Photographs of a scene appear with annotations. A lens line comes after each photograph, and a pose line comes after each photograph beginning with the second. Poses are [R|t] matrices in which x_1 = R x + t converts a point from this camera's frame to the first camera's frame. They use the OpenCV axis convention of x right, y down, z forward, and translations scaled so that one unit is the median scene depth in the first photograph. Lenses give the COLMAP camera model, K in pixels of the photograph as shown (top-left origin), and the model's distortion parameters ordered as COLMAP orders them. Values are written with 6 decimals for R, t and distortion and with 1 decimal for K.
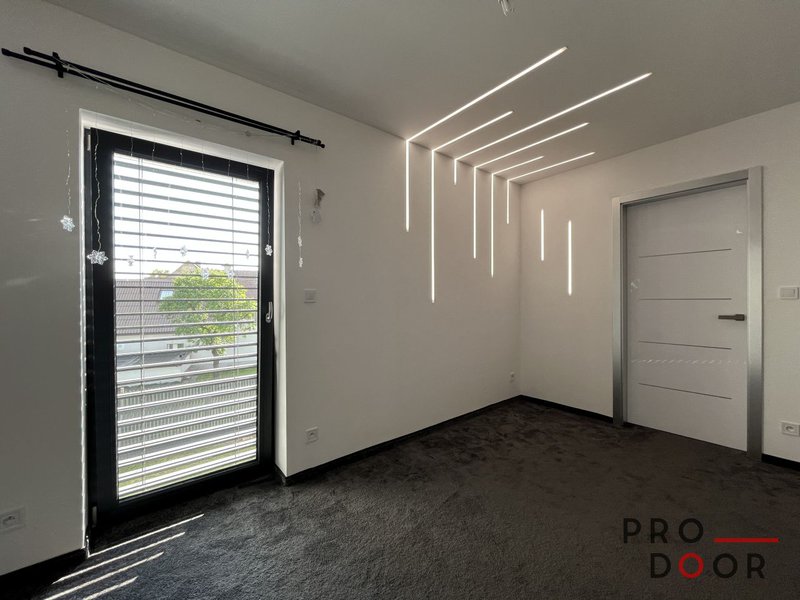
lens RADIAL K [[321.1, 0, 401.4], [0, 321.1, 300.4], [0, 0, 1]] dist [-0.000953, -0.000120]
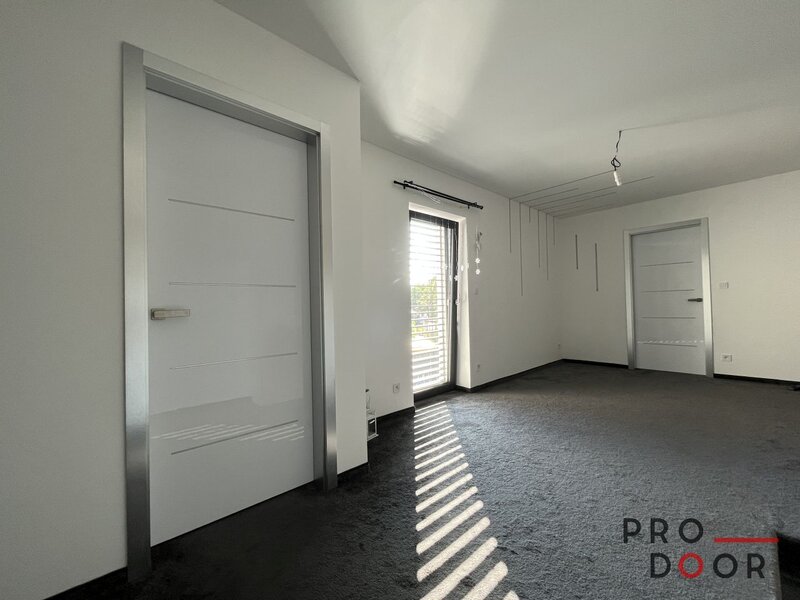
lens RADIAL K [[321.1, 0, 398.0], [0, 321.1, 300.2], [0, 0, 1]] dist [-0.000953, -0.000120]
pose [[0.998153, -0.013231, 0.059286, -0.845033], [0.014616, 0.999629, -0.022982, 0.078977], [-0.058960, 0.023806, 0.997976, -0.794712]]
